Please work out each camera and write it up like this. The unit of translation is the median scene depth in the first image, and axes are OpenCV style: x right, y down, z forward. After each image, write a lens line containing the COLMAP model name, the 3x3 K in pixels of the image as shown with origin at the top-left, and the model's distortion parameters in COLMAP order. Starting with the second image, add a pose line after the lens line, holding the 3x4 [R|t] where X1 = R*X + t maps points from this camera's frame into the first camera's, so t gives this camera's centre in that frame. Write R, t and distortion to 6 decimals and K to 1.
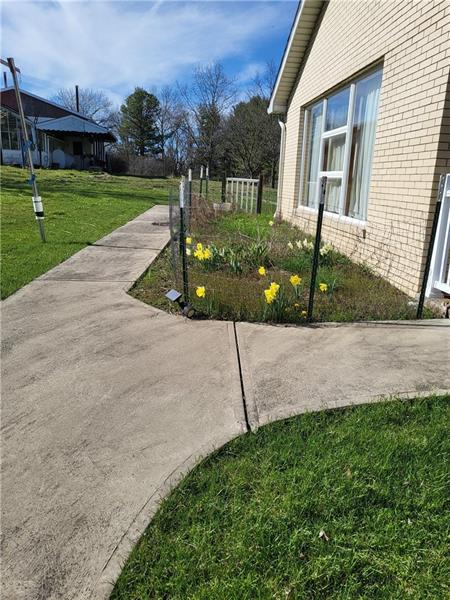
lens RADIAL K [[462.5, 0, 223.8], [0, 462.5, 302.0], [0, 0, 1]] dist [-0.000087, 0.007570]
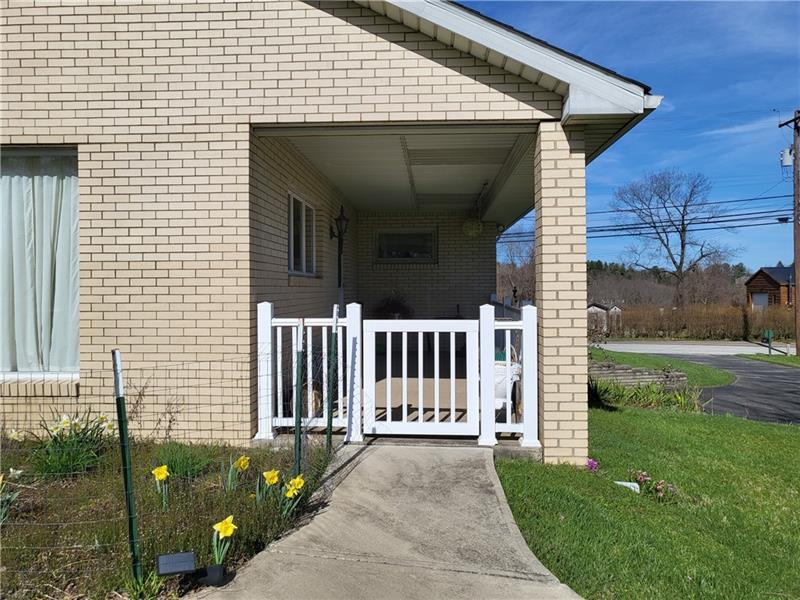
lens RADIAL K [[616.7, 0, 397.9], [0, 616.7, 298.0], [0, 0, 1]] dist [-0.000087, 0.007570]
pose [[0.129165, -0.044830, 0.990609, -0.903200], [0.259690, 0.965642, 0.009839, -0.292463], [-0.957015, 0.255980, 0.136369, 0.723026]]
